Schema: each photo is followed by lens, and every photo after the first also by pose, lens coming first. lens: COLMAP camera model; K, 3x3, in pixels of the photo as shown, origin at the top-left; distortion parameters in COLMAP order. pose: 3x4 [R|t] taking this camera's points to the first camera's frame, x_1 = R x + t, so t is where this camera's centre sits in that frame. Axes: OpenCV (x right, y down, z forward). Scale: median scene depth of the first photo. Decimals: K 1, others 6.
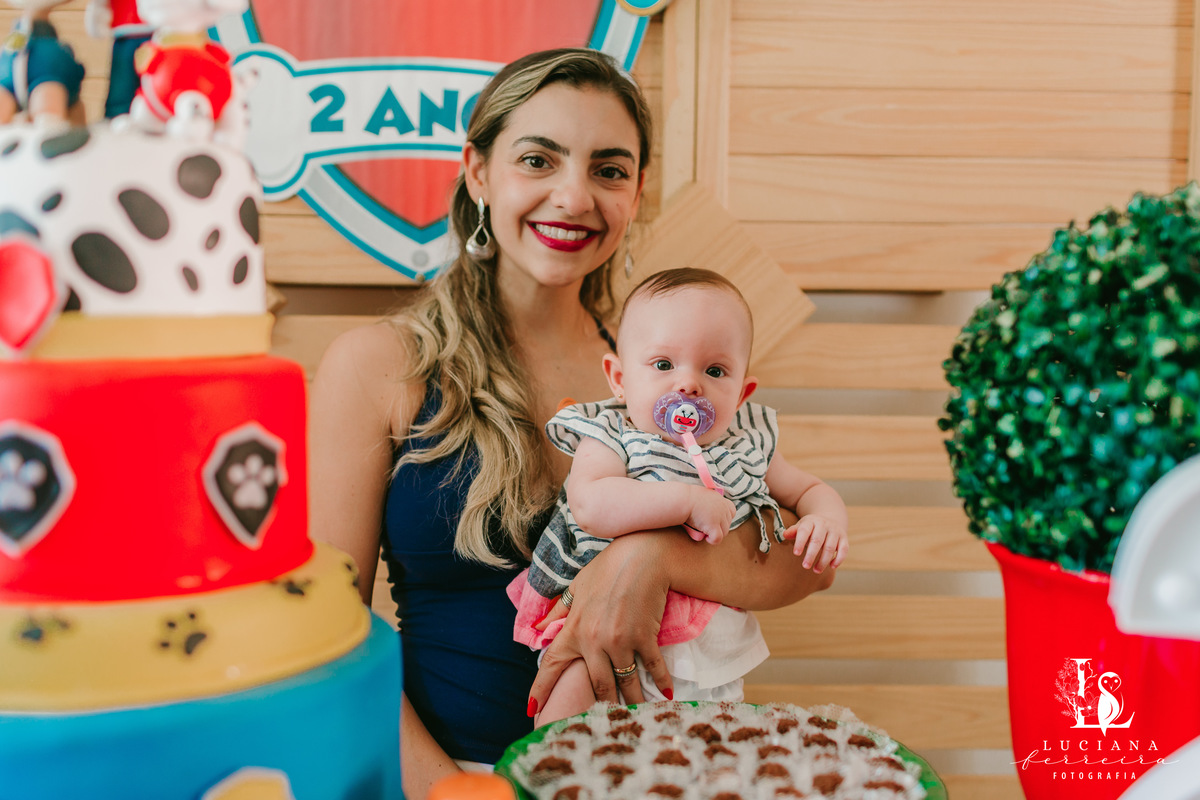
lens RADIAL K [[1166.7, 0, 600.0], [0, 1166.7, 400.0], [0, 0, 1]] dist [0.009689, 0.007709]
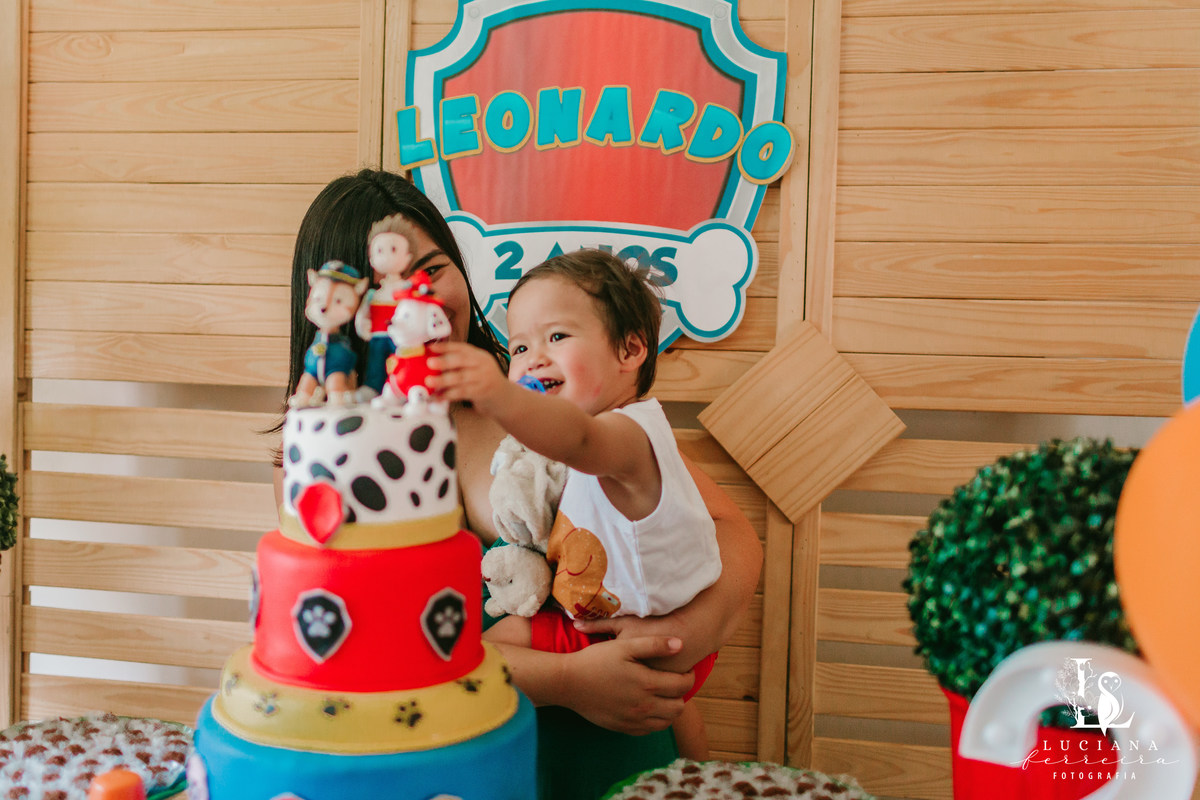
lens RADIAL K [[1302.6, 0, 552.9], [0, 1302.6, 359.3], [0, 0, 1]] dist [-0.003211, -0.016446]
pose [[0.978401, 0.019027, -0.205839, 0.218475], [-0.018994, 0.999817, 0.002137, -0.300472], [0.205842, 0.001819, 0.978584, -0.768220]]
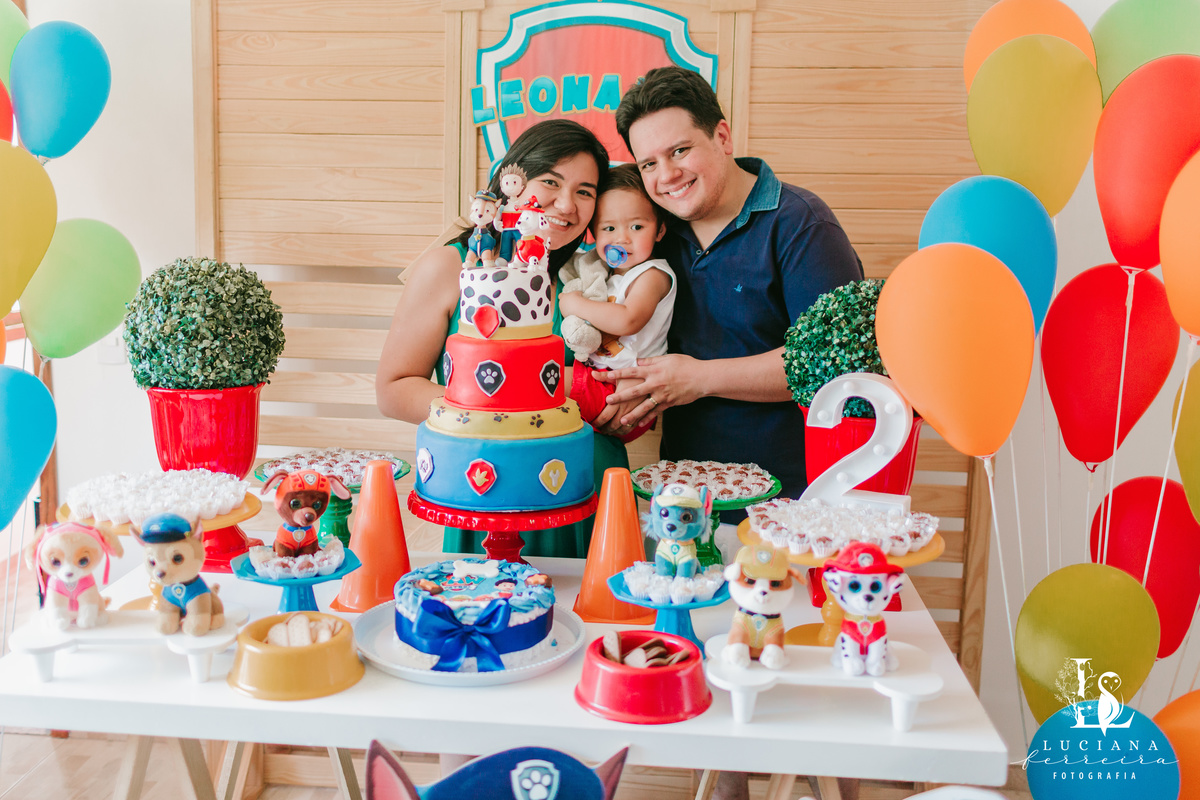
lens RADIAL K [[1209.0, 0, 584.4], [0, 1209.0, 399.6], [0, 0, 1]] dist [-0.008211, -0.003313]
pose [[0.992733, 0.024104, -0.117902, 0.184566], [-0.011004, 0.993813, 0.110523, -0.232259], [0.119837, -0.108422, 0.986856, -2.238270]]
